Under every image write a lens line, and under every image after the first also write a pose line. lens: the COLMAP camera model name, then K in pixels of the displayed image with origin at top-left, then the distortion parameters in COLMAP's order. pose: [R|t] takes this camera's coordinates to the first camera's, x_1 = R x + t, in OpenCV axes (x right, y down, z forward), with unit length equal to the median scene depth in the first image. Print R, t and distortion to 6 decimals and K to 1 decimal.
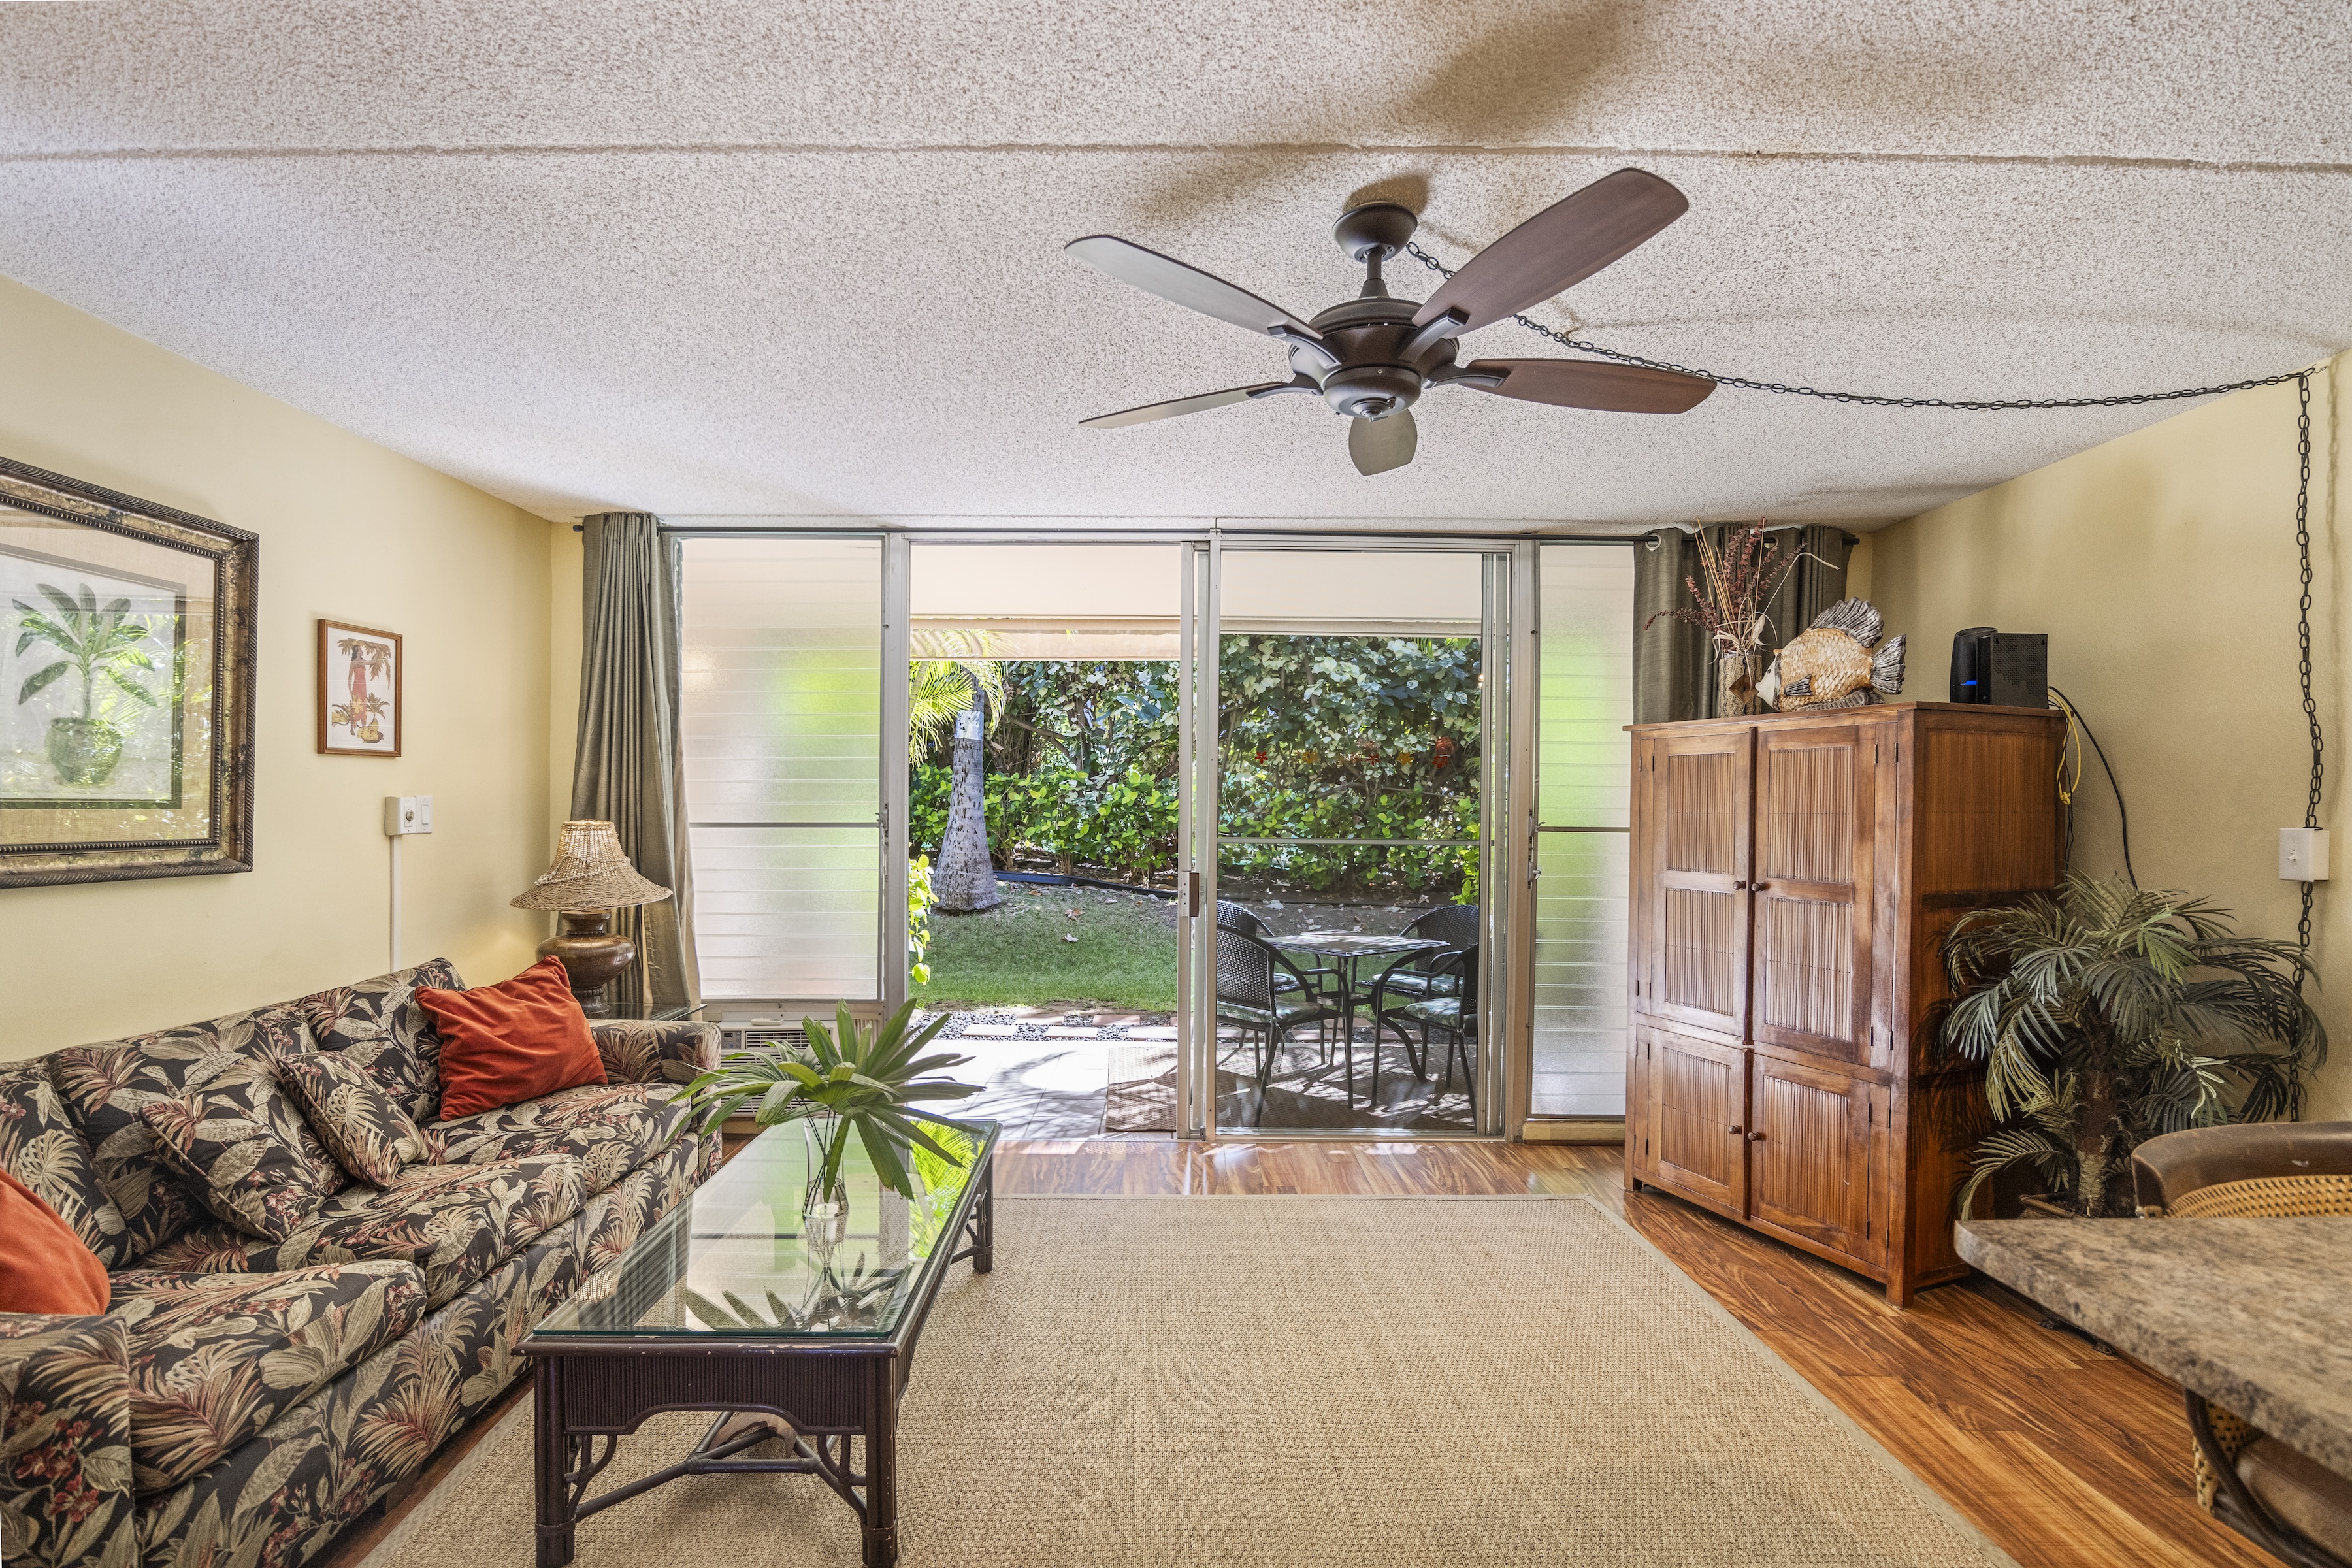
lens RADIAL K [[1061.1, 0, 1169.6], [0, 1061.1, 807.8], [0, 0, 1]] dist [-0.021386, 0.000005]
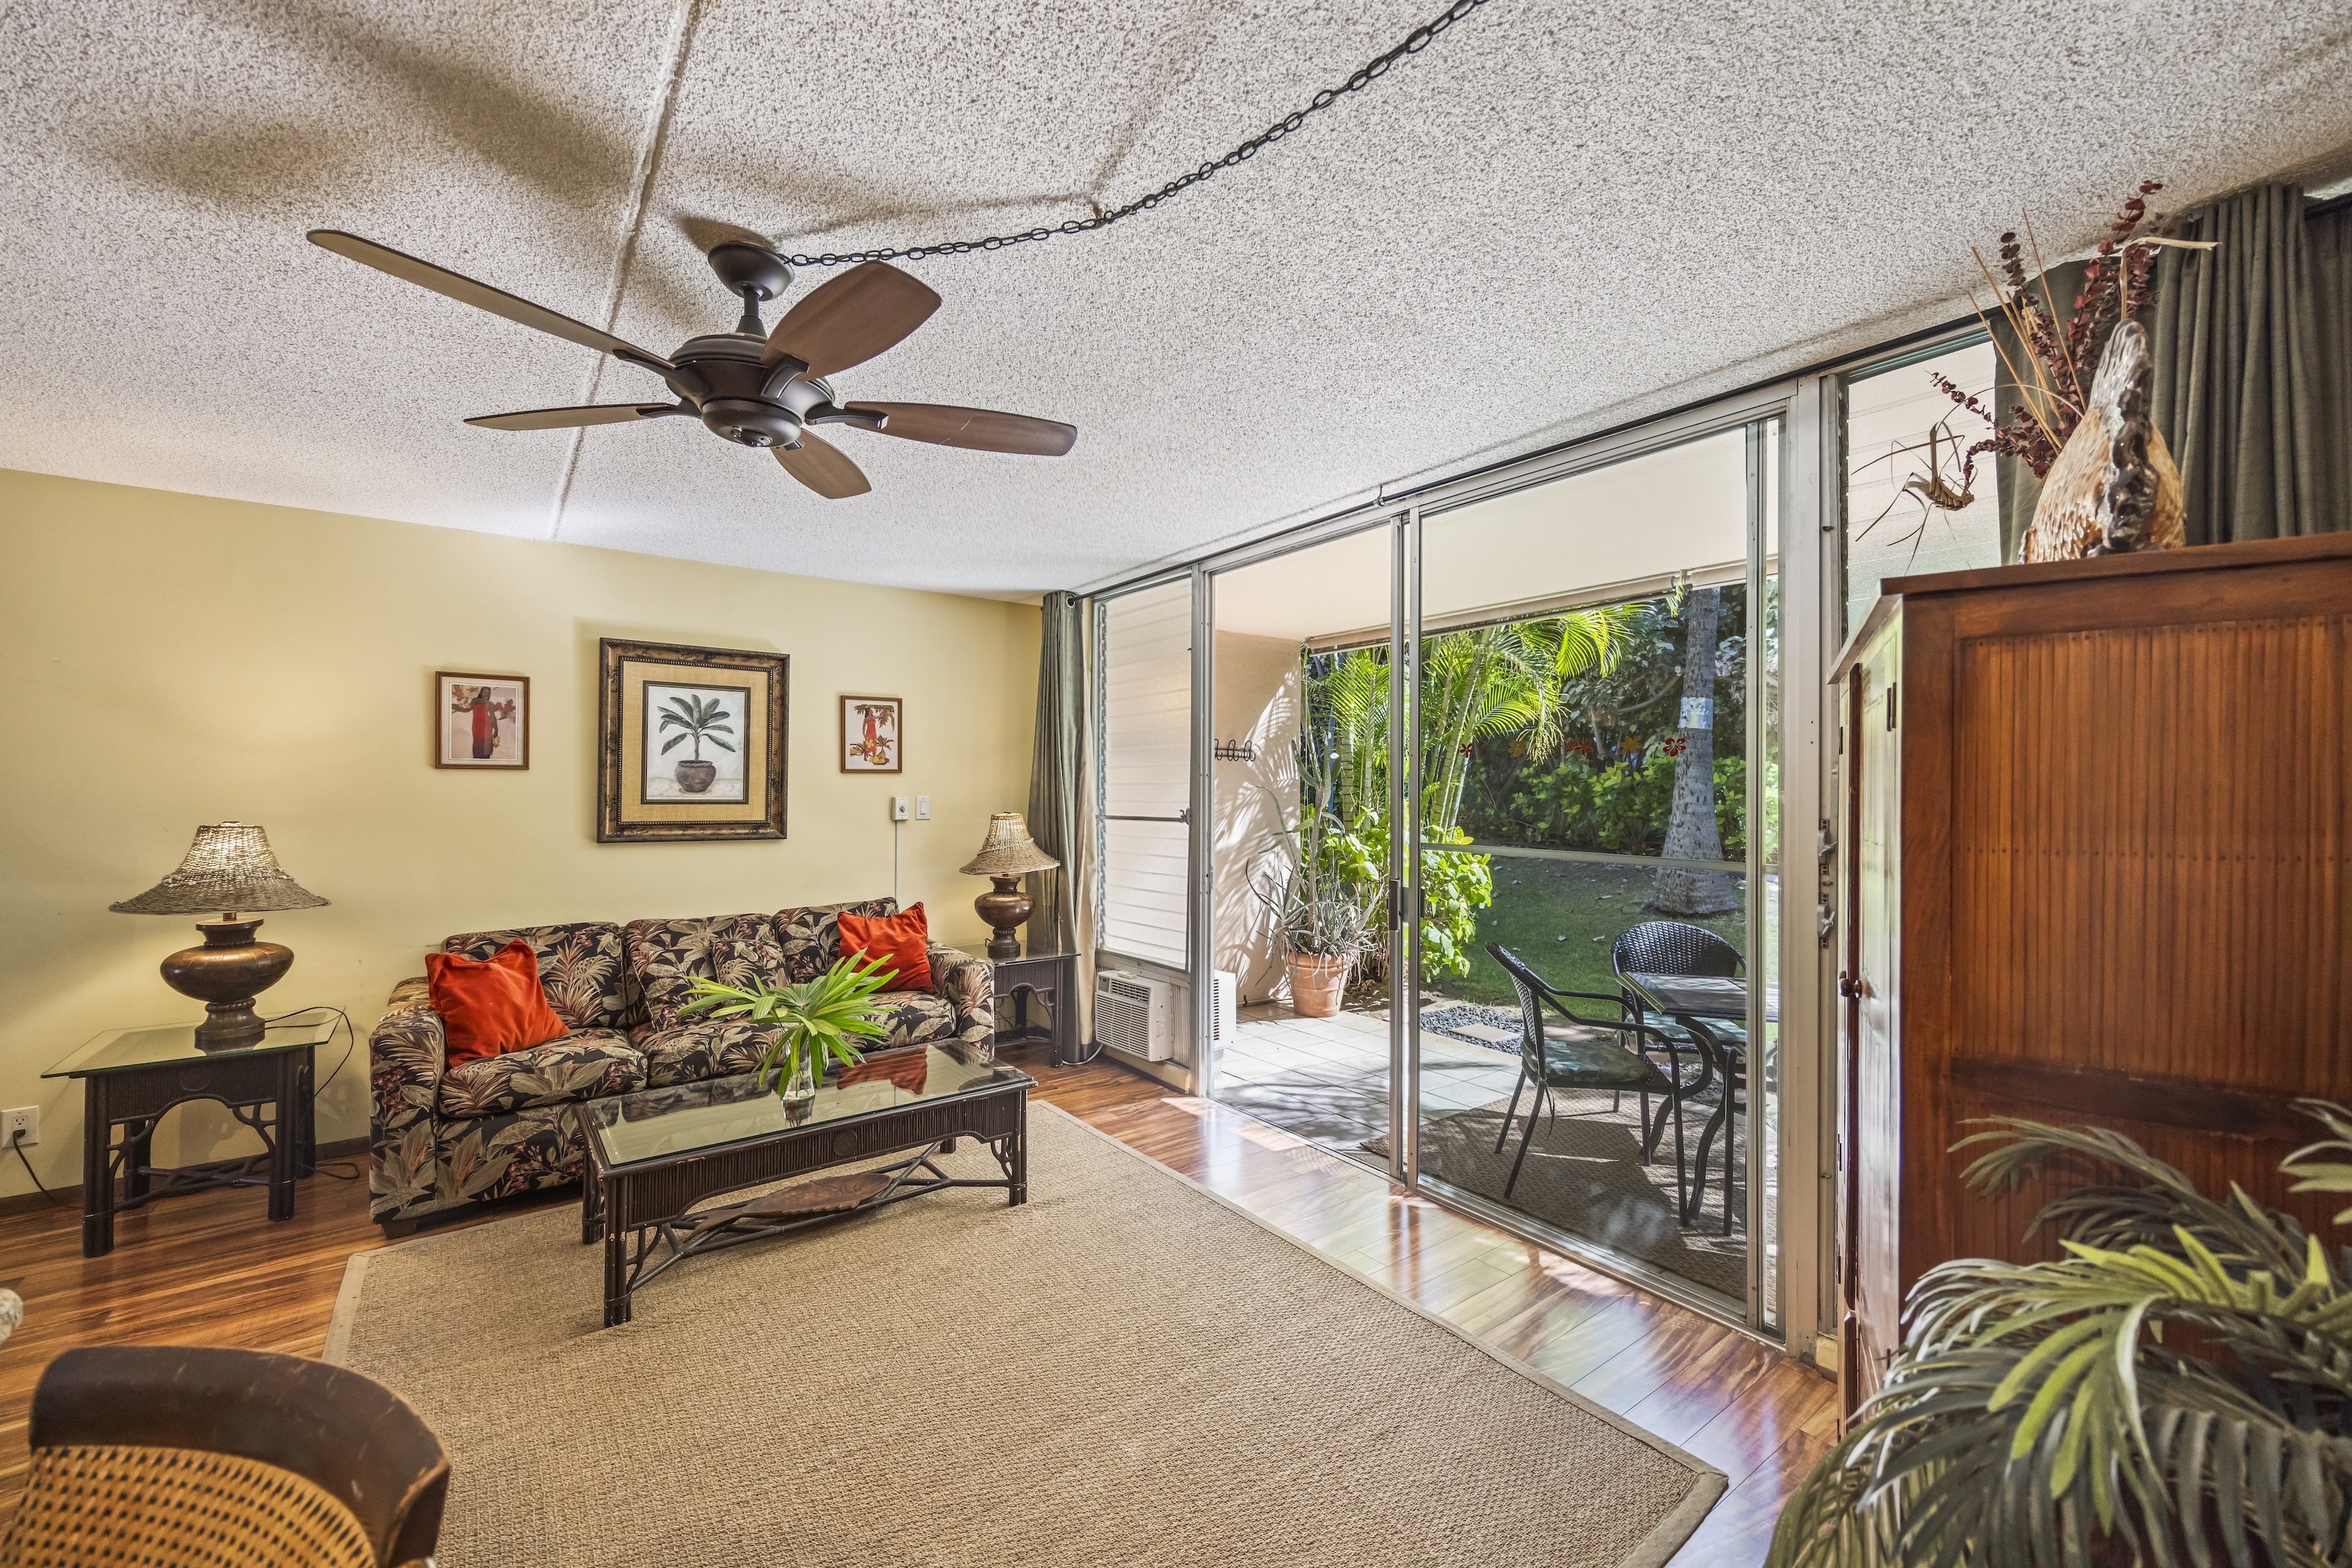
lens RADIAL K [[956.9, 0, 1177.8], [0, 956.9, 775.5], [0, 0, 1]] dist [0.004239, 0.000586]
pose [[0.583320, -0.015660, -0.812092, 0.771073], [-0.003159, 0.999763, -0.021548, -0.014067], [0.812237, 0.015134, 0.583132, 0.502578]]
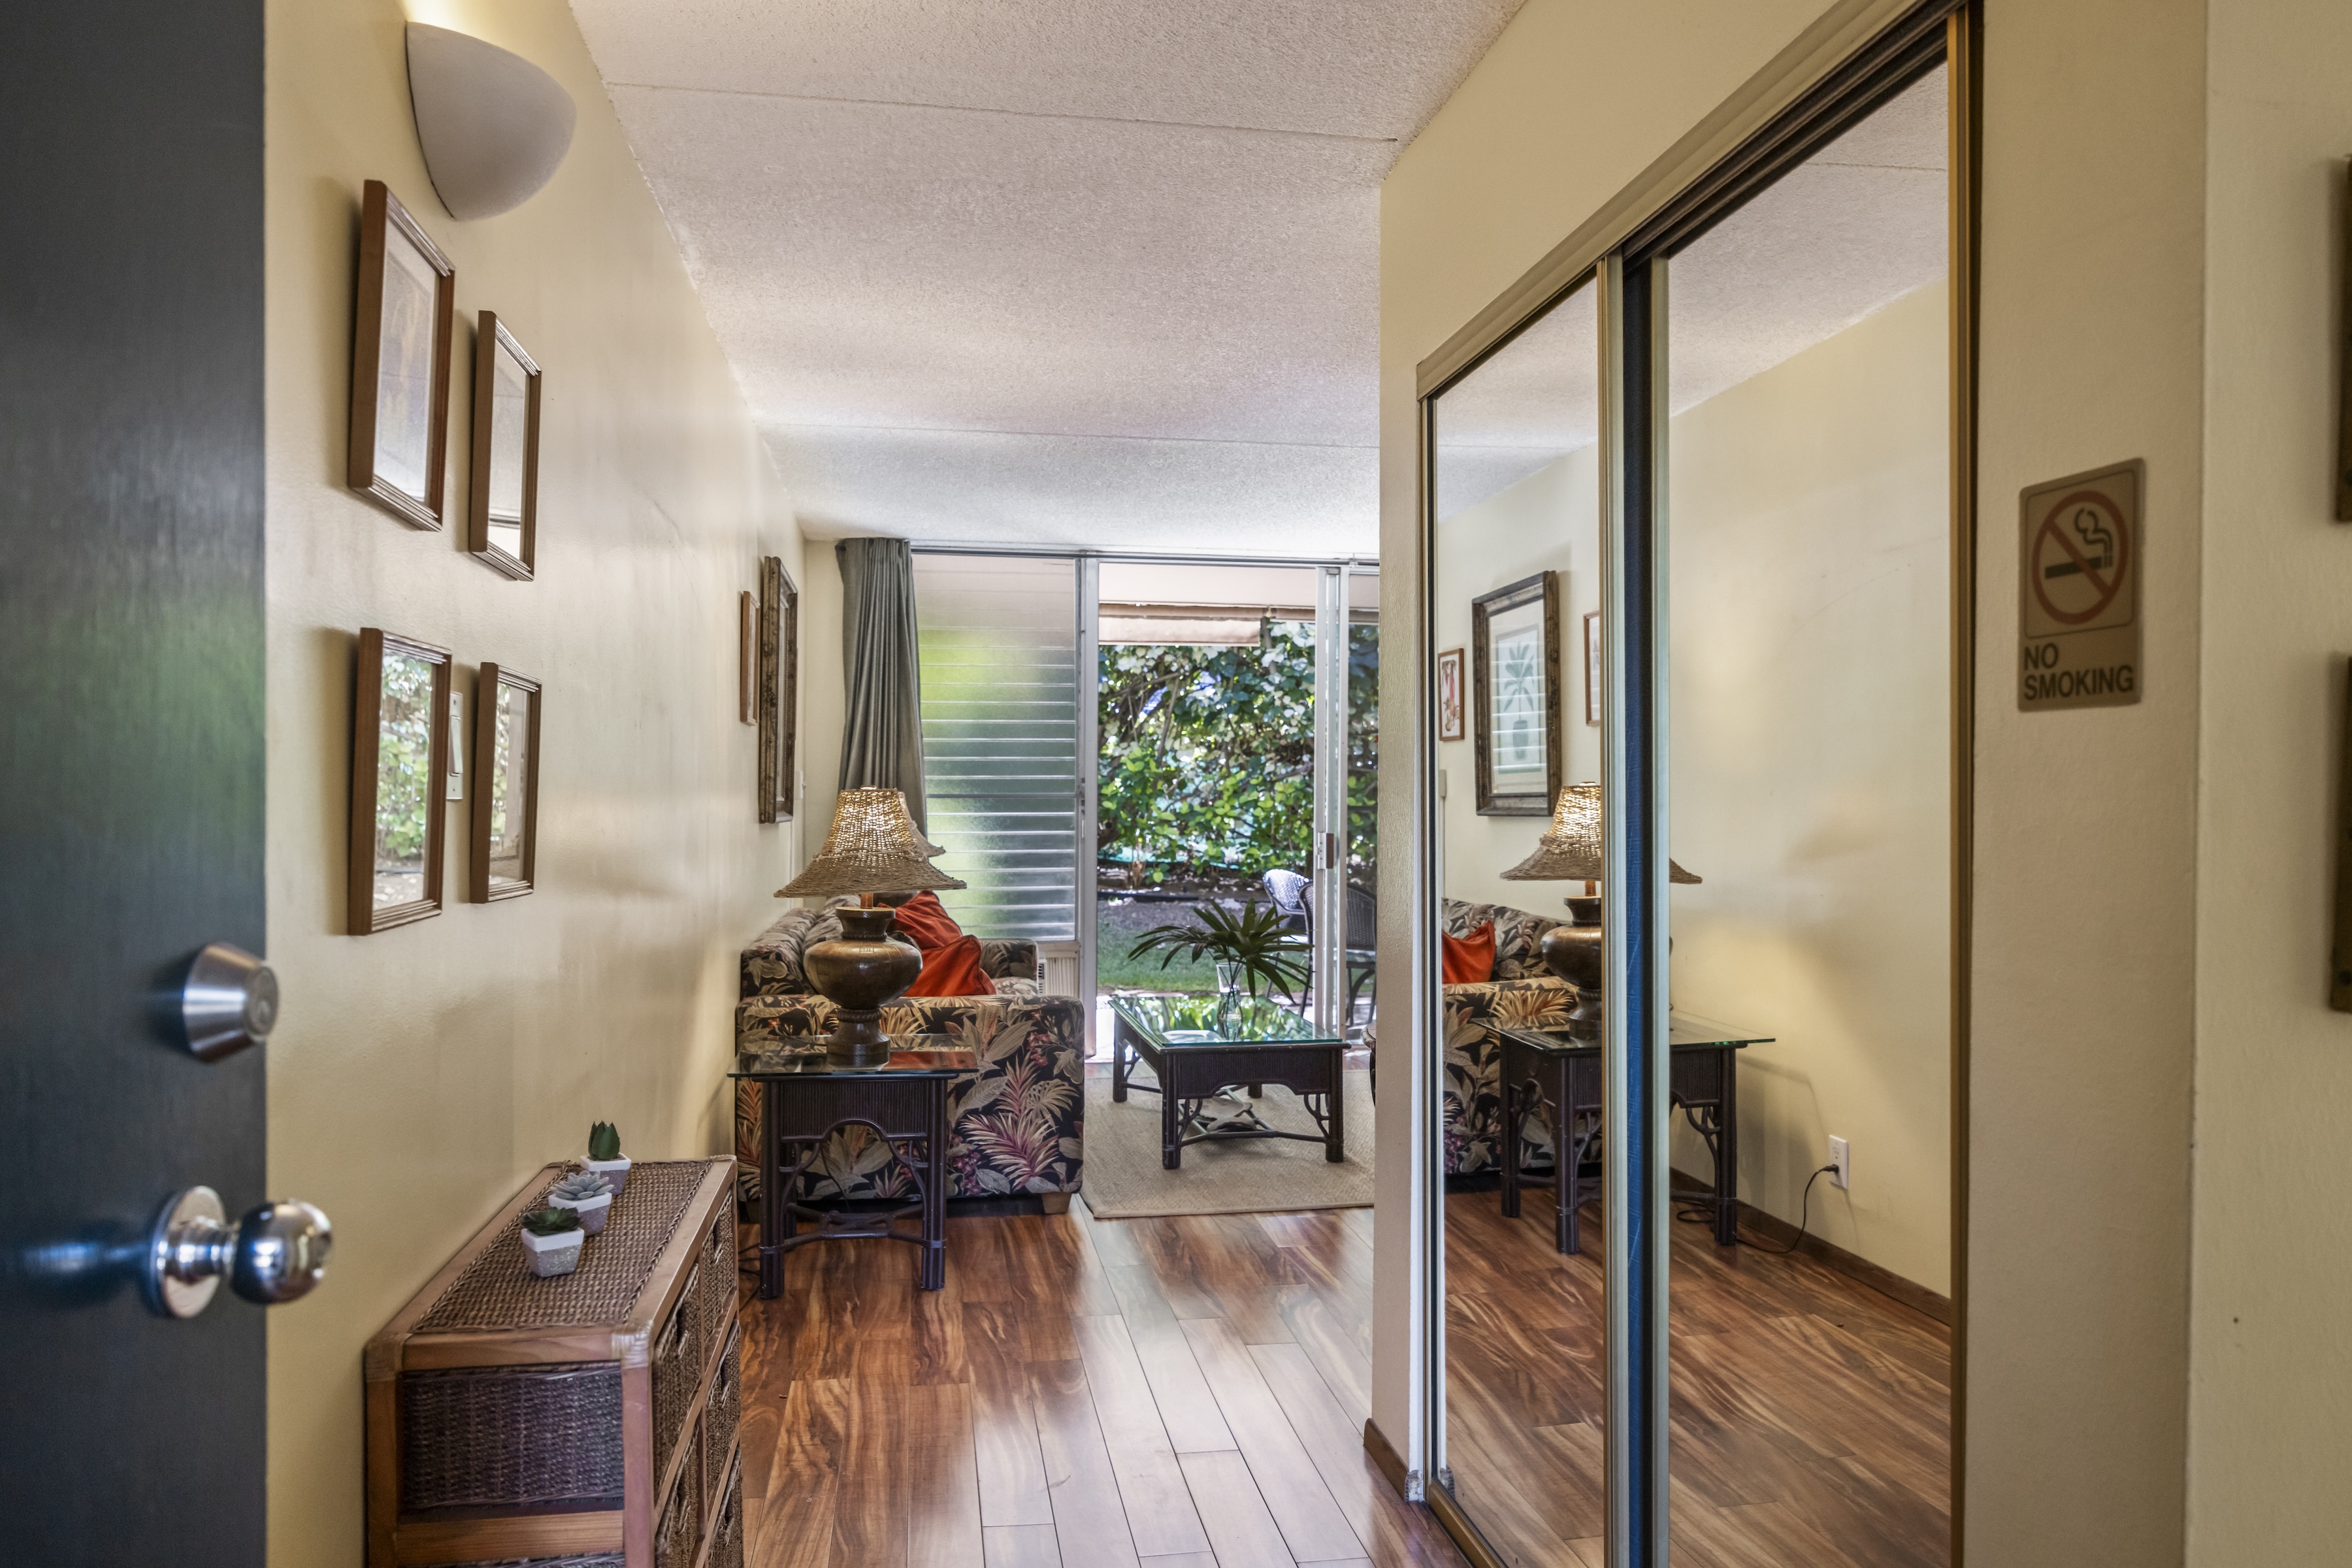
lens RADIAL K [[1639.0, 0, 1176.0], [0, 1639.0, 784.0], [0, 0, 1]] dist [-0.000245, -0.000027]
pose [[0.985722, 0.001343, 0.168377, -0.638067], [0.000536, 0.999938, -0.011112, 0.032768], [-0.168382, 0.011044, 0.985660, -1.150445]]
